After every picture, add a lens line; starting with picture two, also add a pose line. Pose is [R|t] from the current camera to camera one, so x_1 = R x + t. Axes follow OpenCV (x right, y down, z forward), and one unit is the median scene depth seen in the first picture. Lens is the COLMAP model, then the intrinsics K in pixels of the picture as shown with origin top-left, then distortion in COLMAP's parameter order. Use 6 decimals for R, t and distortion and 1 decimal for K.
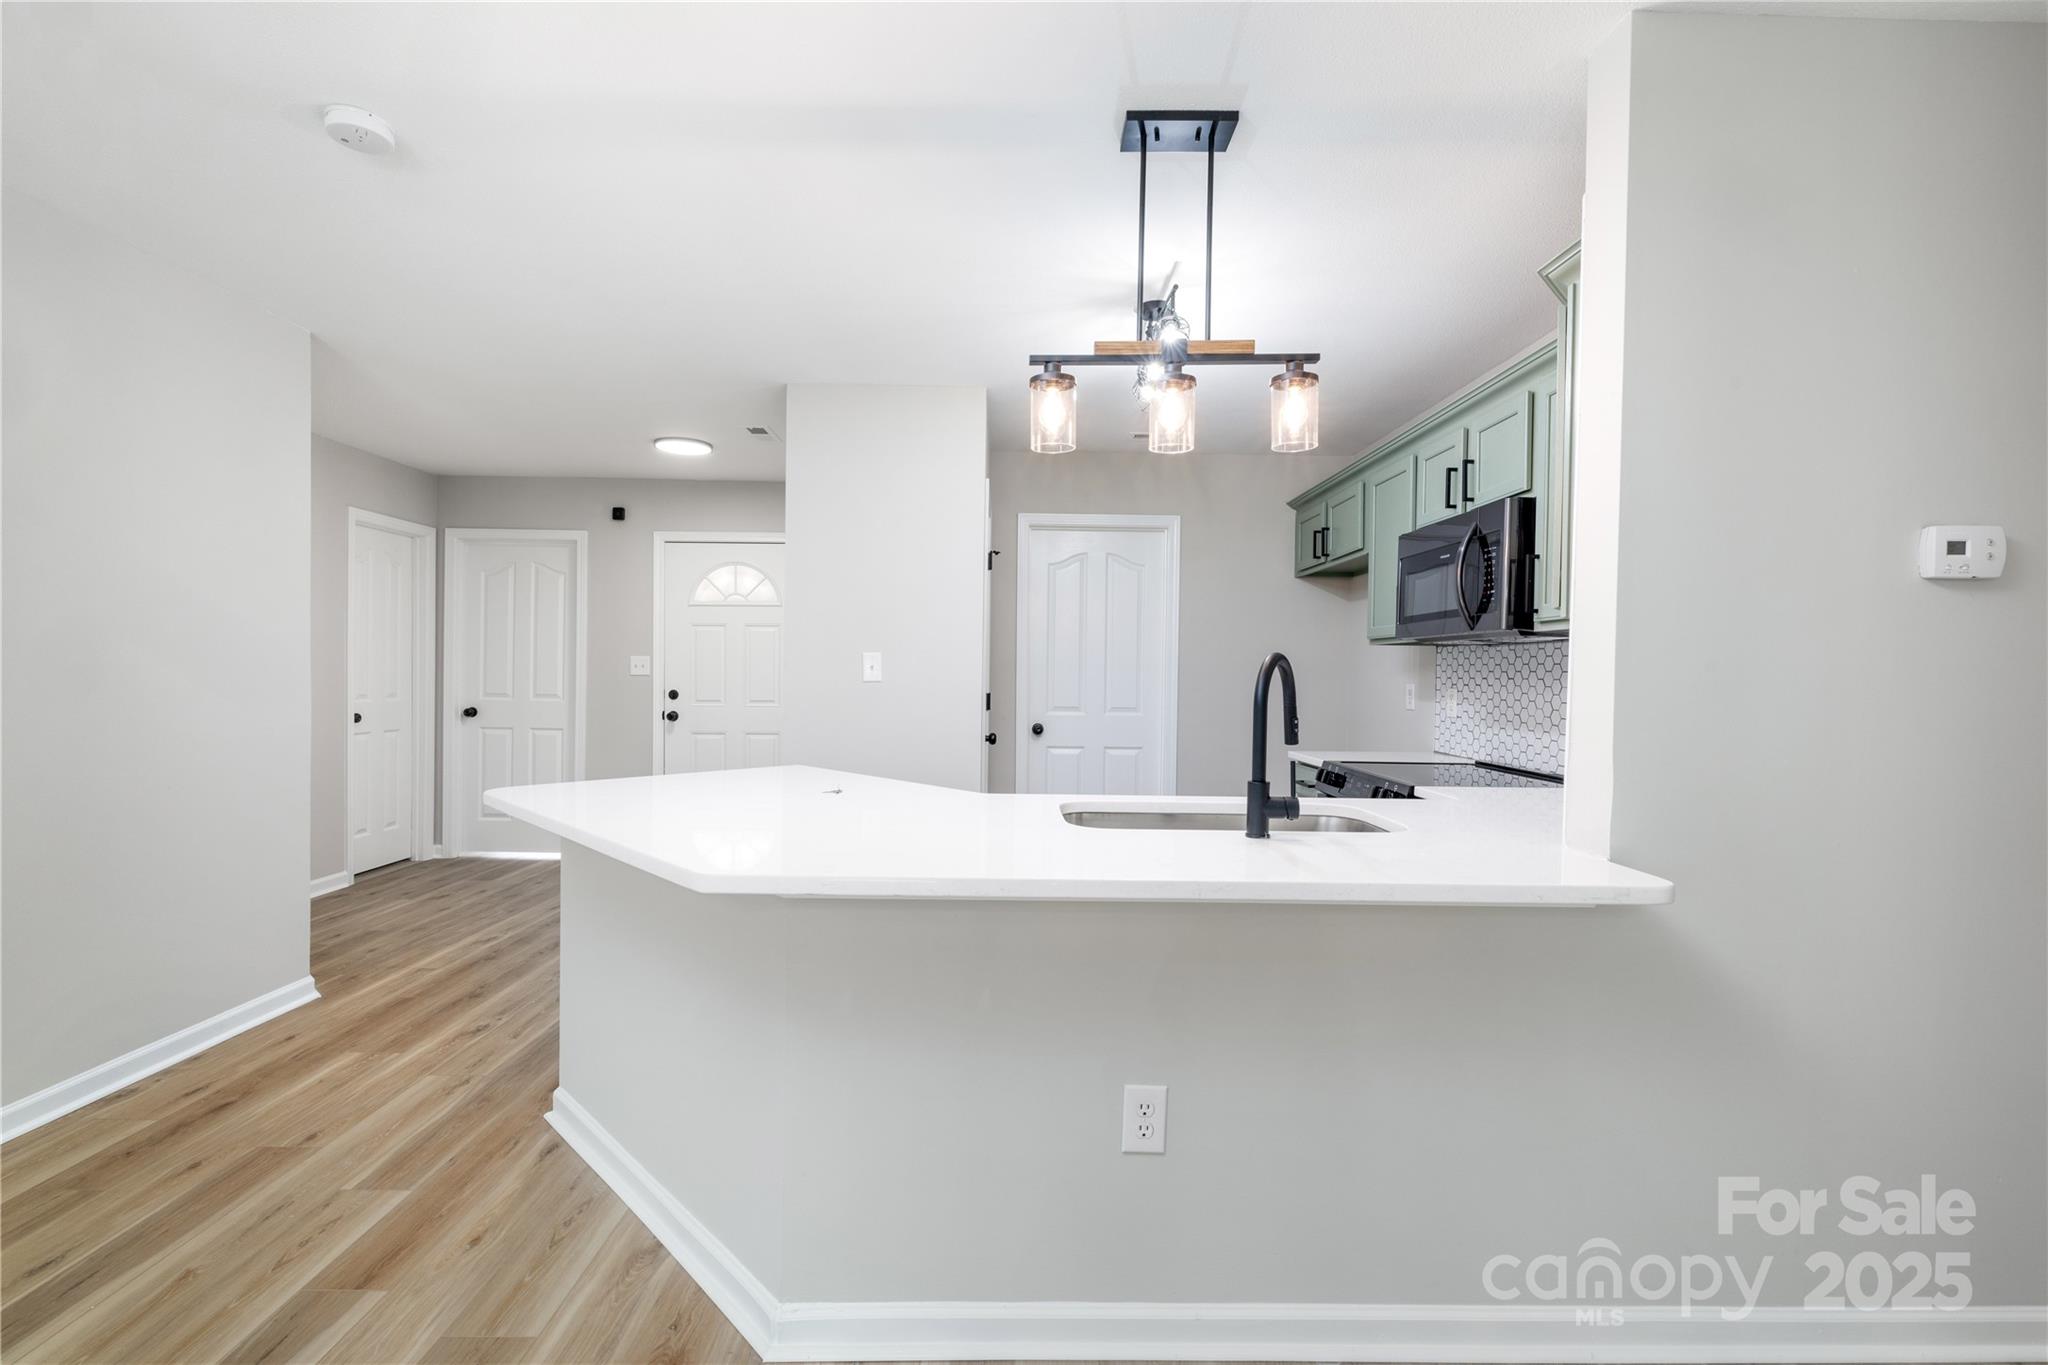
lens RADIAL K [[891.6, 0, 1012.6], [0, 891.6, 677.7], [0, 0, 1]] dist [-0.006074, 0.000818]
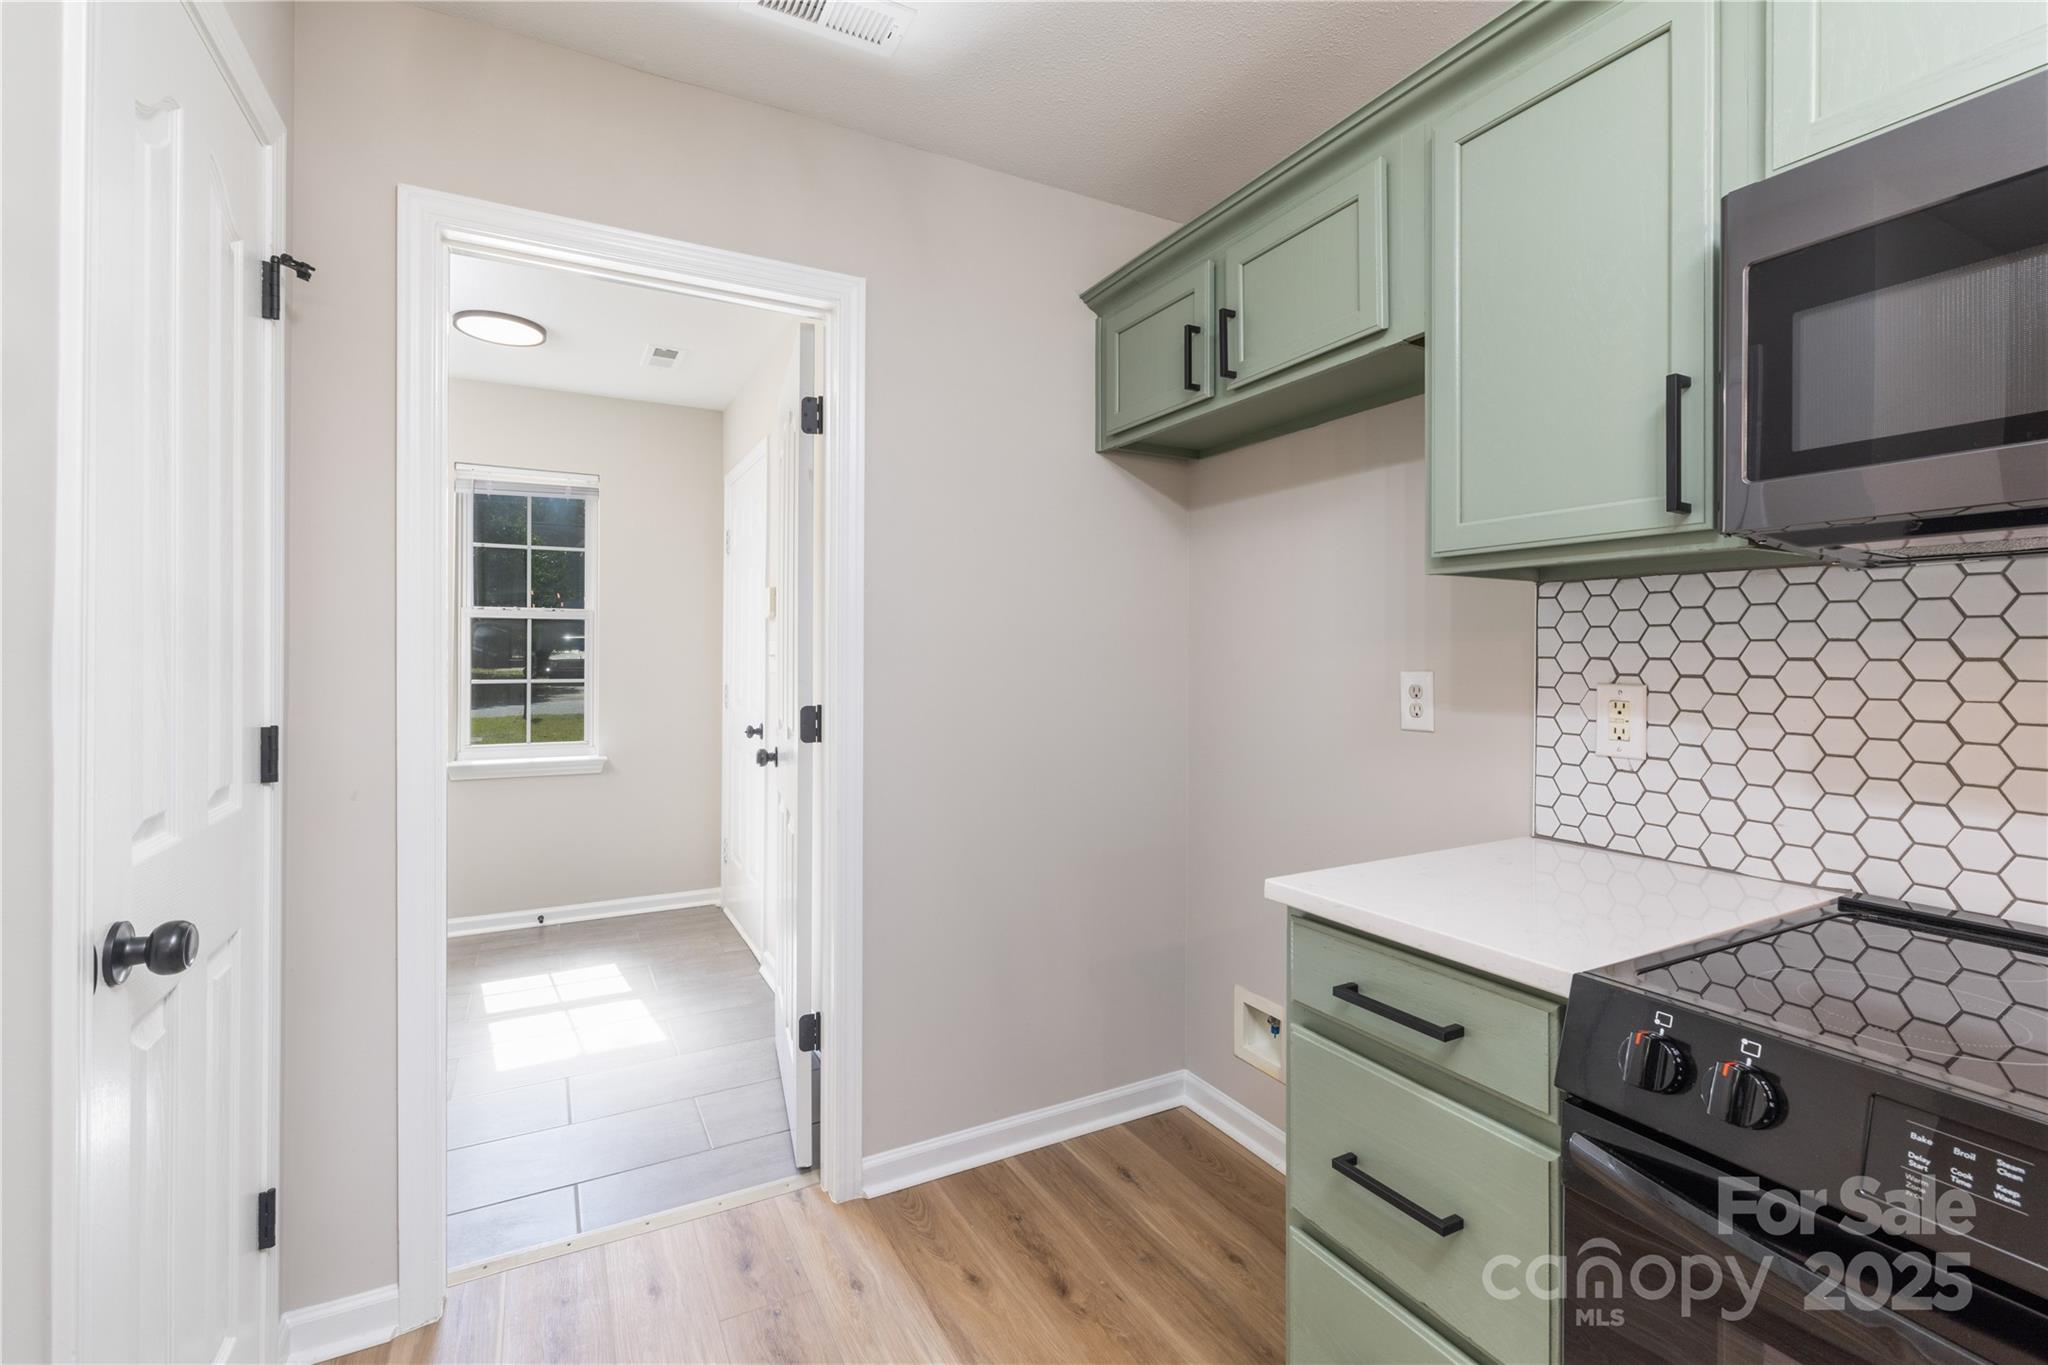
lens RADIAL K [[891.6, 0, 1029.6], [0, 891.6, 650.7], [0, 0, 1]] dist [-0.006074, 0.000818]
pose [[0.878258, -0.002496, 0.478180, 0.075031], [0.007239, 0.999941, -0.008076, -0.002082], [-0.478132, 0.010554, 0.878225, 0.819526]]
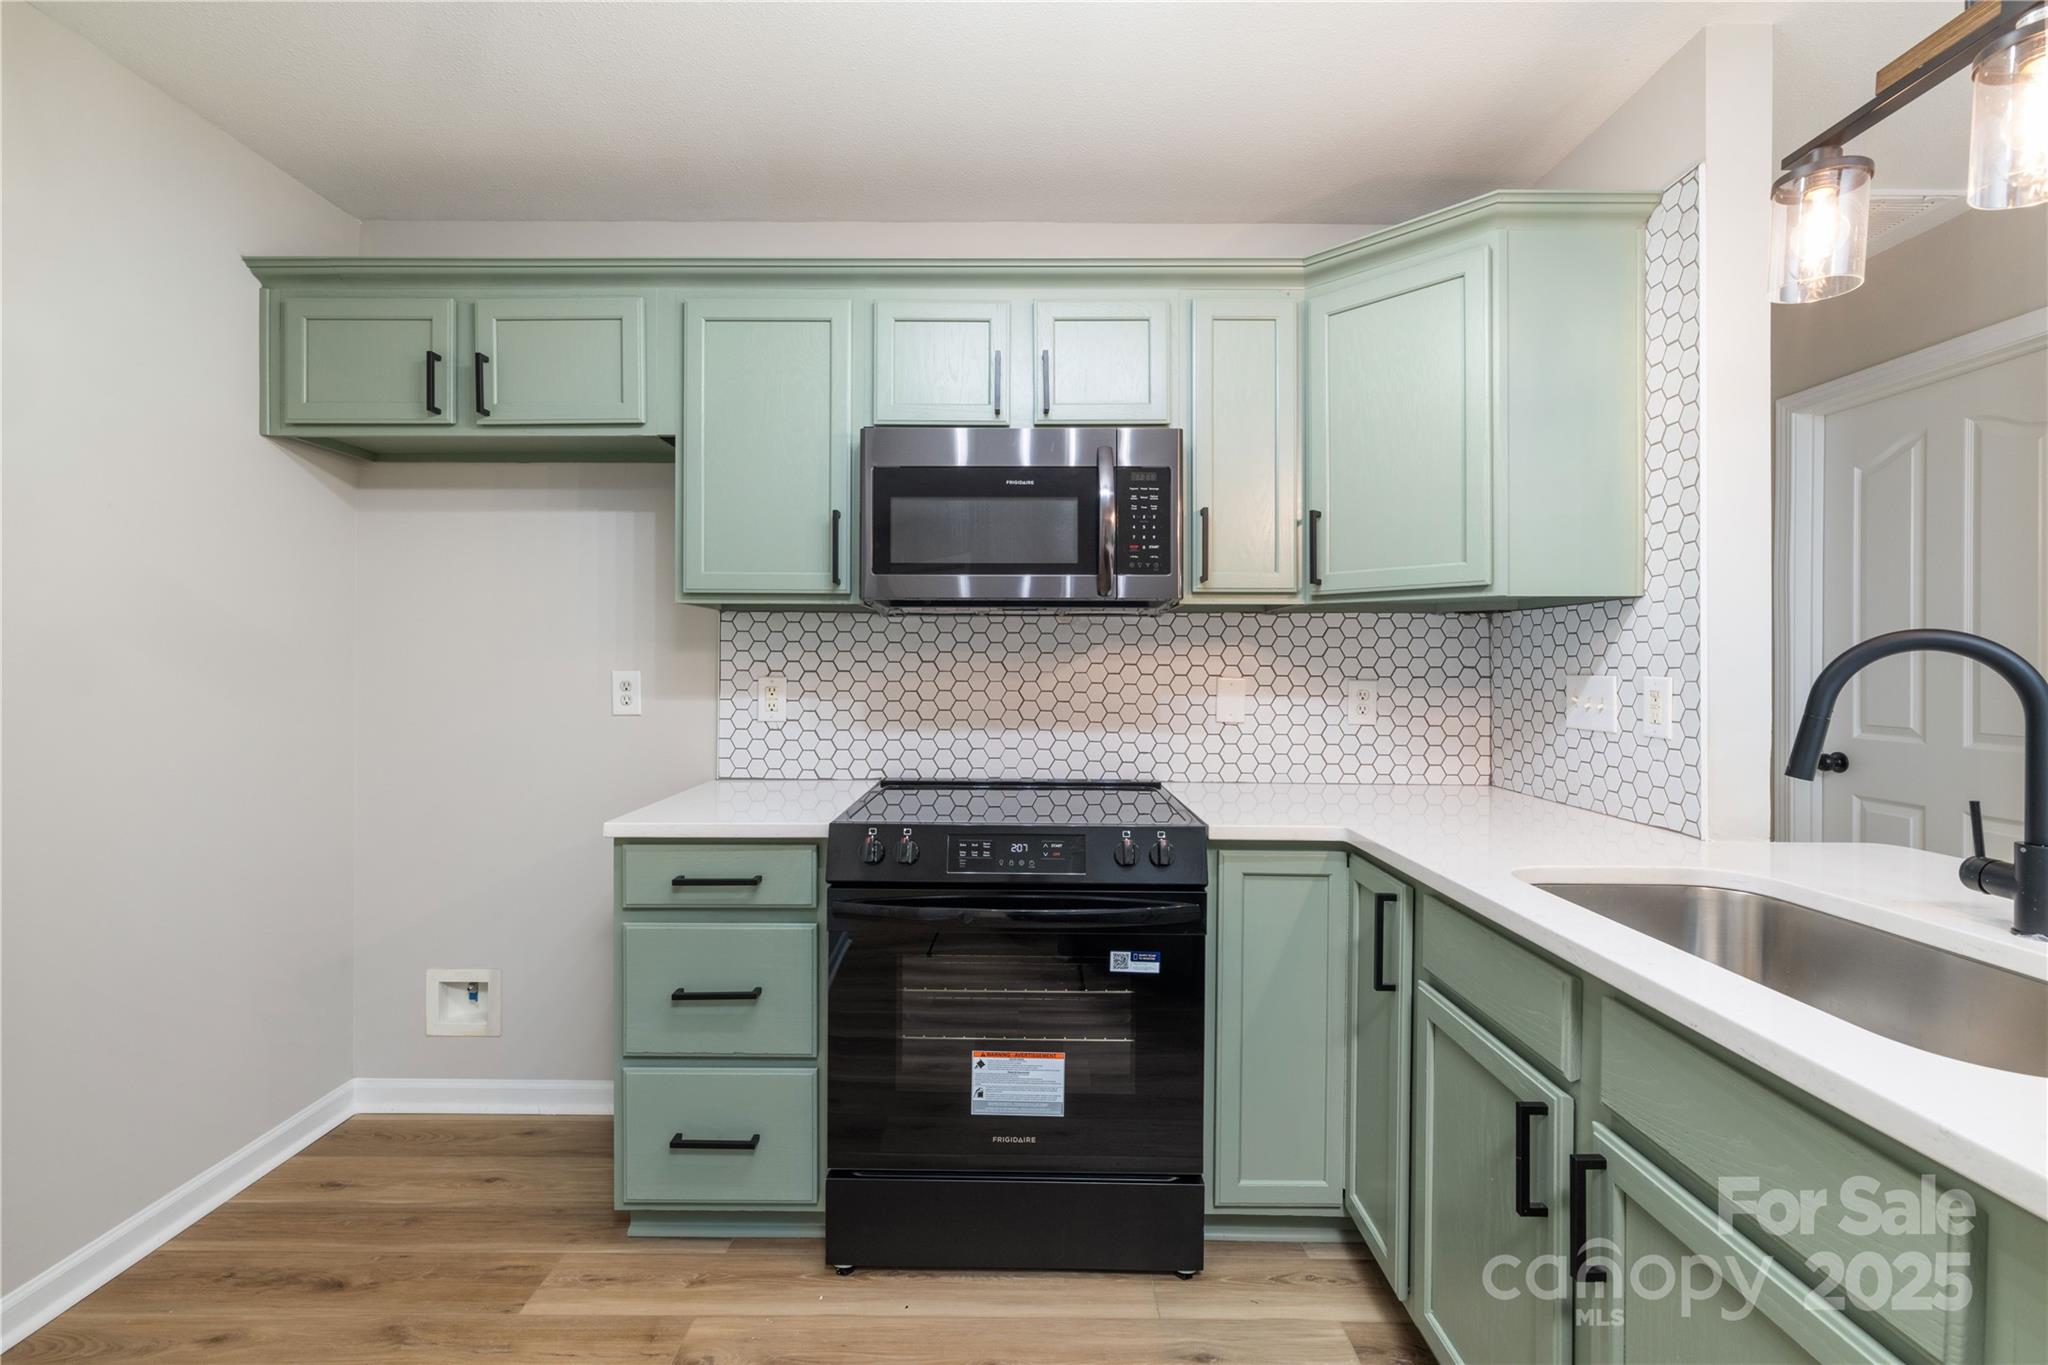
lens RADIAL K [[891.6, 0, 1016.2], [0, 891.6, 665.2], [0, 0, 1]] dist [-0.006074, 0.000818]
pose [[0.002636, -0.013890, 0.999900, -0.167820], [0.002931, 0.999899, 0.013883, -0.005720], [-0.999992, 0.002894, 0.002677, 0.864397]]
